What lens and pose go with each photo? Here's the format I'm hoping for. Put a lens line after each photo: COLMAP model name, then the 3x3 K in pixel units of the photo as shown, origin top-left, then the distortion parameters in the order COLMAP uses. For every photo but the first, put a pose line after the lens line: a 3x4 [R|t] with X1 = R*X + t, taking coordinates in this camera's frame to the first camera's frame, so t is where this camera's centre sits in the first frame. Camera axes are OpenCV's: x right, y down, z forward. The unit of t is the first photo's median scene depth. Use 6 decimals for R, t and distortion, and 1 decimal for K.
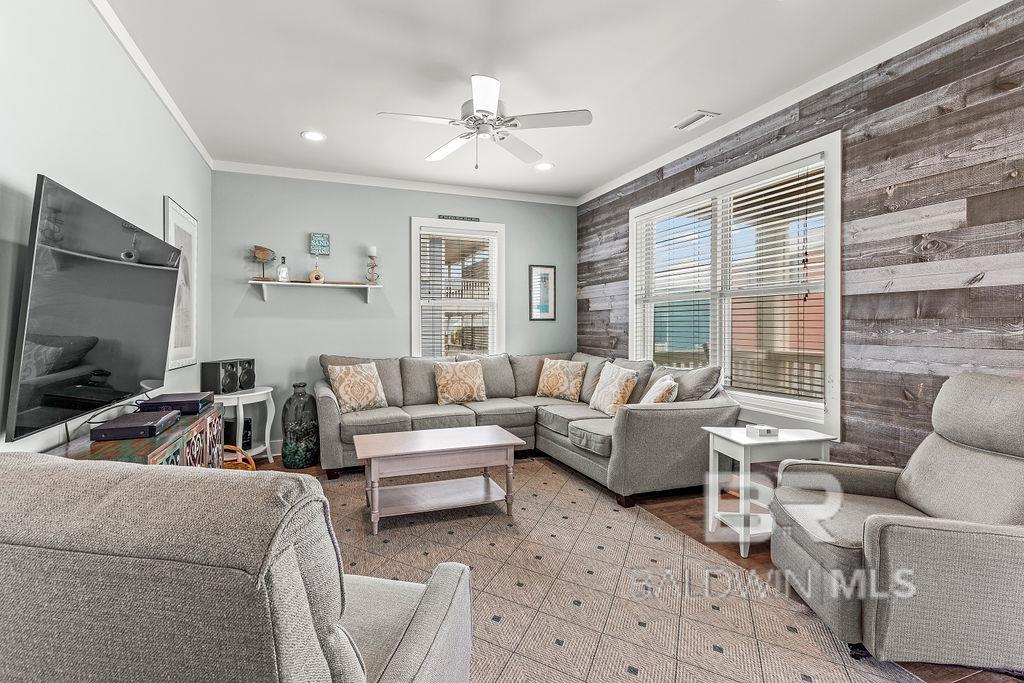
lens RADIAL K [[463.4, 0, 489.7], [0, 463.4, 328.4], [0, 0, 1]] dist [0.001671, 0.000393]
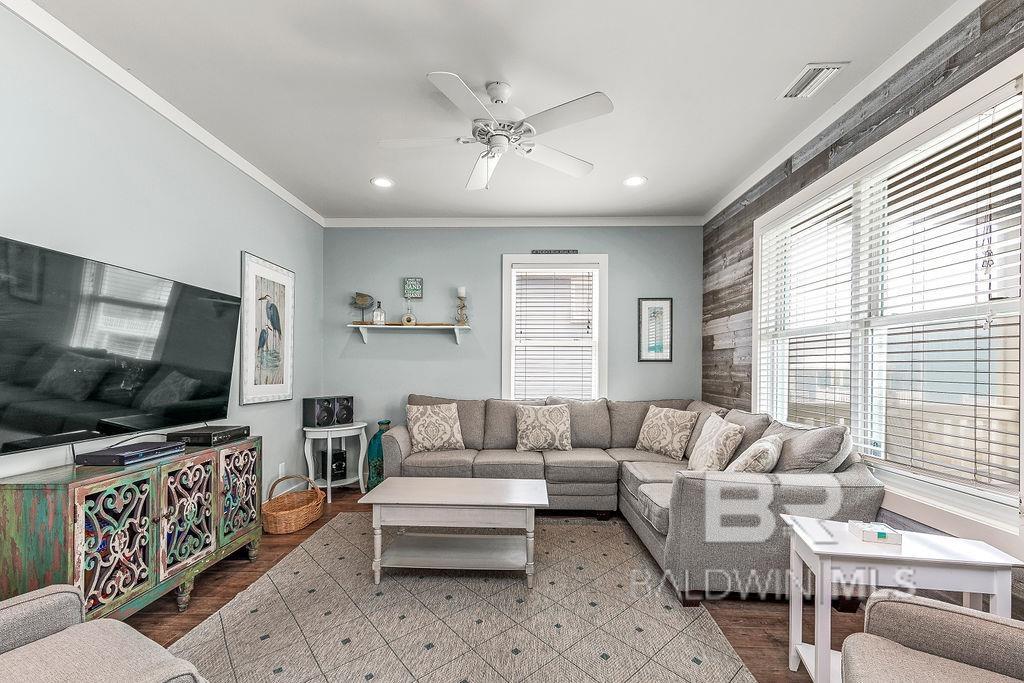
lens RADIAL K [[452.2, 0, 504.4], [0, 452.2, 369.0], [0, 0, 1]] dist [0.003775, -0.000231]
pose [[0.927394, 0.006801, -0.374023, 0.208139], [-0.007719, 0.999970, -0.000958, -0.000382], [0.374005, 0.003775, 0.927419, 0.137937]]
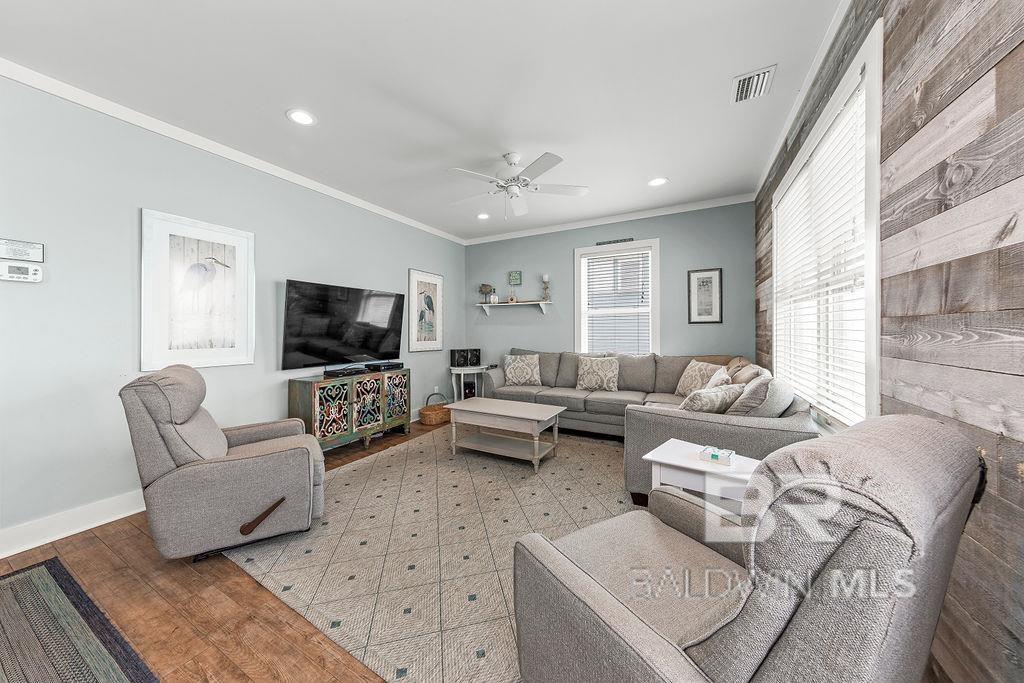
lens RADIAL K [[342.5, 0, 488.1], [0, 342.5, 330.4], [0, 0, 1]] dist [0.000816, -0.000056]
pose [[0.645739, -0.003349, -0.763551, 0.471806], [0.002840, 0.999994, -0.001984, -0.001451], [0.763553, -0.000887, 0.645744, 0.178756]]
